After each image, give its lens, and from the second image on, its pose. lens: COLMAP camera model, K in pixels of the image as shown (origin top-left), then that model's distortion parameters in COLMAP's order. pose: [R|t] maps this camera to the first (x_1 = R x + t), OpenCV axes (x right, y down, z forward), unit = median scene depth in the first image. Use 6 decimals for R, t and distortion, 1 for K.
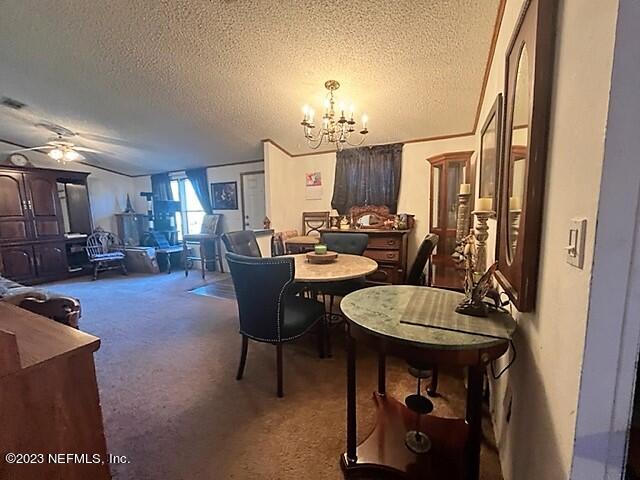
lens RADIAL K [[257.5, 0, 320.0], [0, 257.5, 240.0], [0, 0, 1]] dist [0.000868, 0.000042]
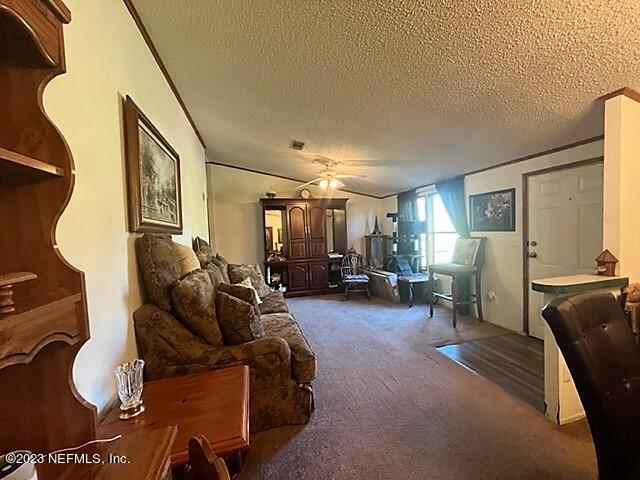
lens RADIAL K [[257.5, 0, 320.0], [0, 257.5, 240.0], [0, 0, 1]] dist [0.000868, 0.000042]
pose [[0.655820, 0.019412, -0.754668, -0.148529], [-0.062255, 0.997655, -0.028438, -0.047138], [0.752346, 0.065632, 0.655491, 0.210199]]
